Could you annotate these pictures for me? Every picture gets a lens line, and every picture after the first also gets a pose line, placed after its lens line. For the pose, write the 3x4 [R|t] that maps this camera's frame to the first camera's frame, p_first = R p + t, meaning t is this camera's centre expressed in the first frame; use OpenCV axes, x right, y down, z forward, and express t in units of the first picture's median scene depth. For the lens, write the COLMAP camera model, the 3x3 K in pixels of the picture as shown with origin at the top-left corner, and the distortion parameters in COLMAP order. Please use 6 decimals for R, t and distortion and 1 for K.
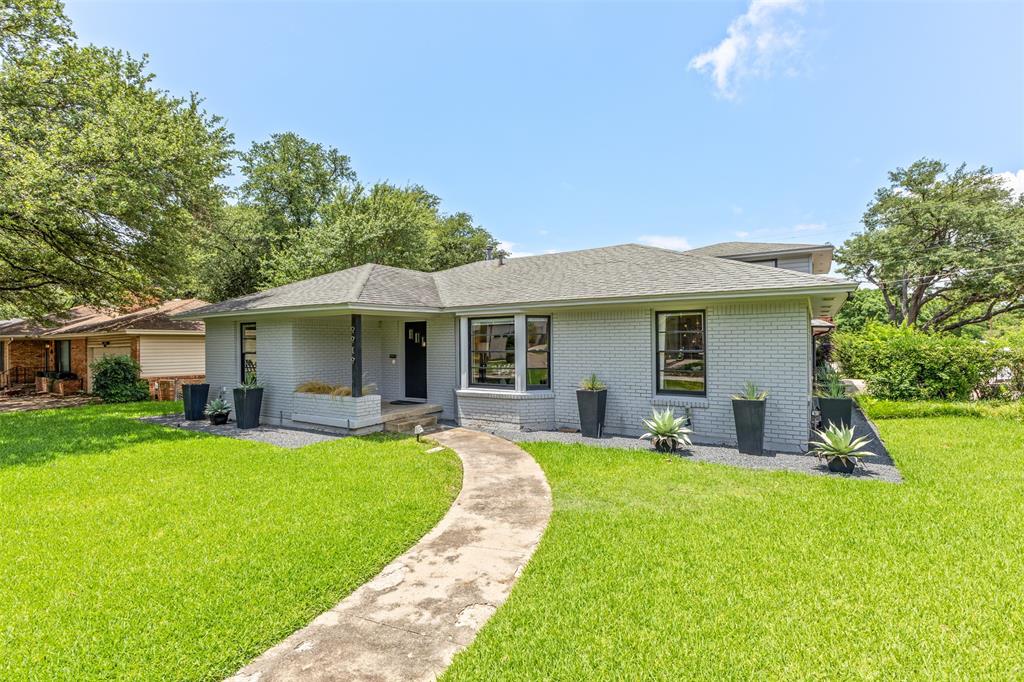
lens RADIAL K [[478.5, 0, 512.0], [0, 478.5, 341.0], [0, 0, 1]] dist [0.009512, -0.000364]
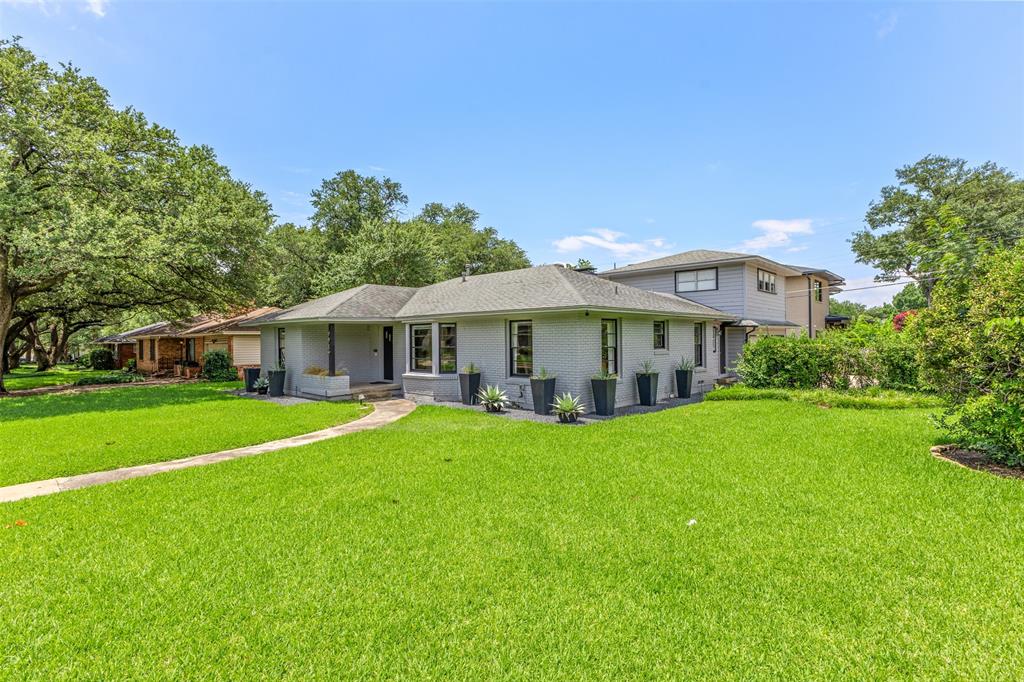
lens RADIAL K [[478.5, 0, 512.0], [0, 478.5, 341.0], [0, 0, 1]] dist [0.009512, -0.000364]
pose [[0.982081, 0.000107, -0.188459, 0.301109], [0.001612, 0.999958, 0.008967, -0.006312], [0.188452, -0.009110, 0.982040, -0.230585]]
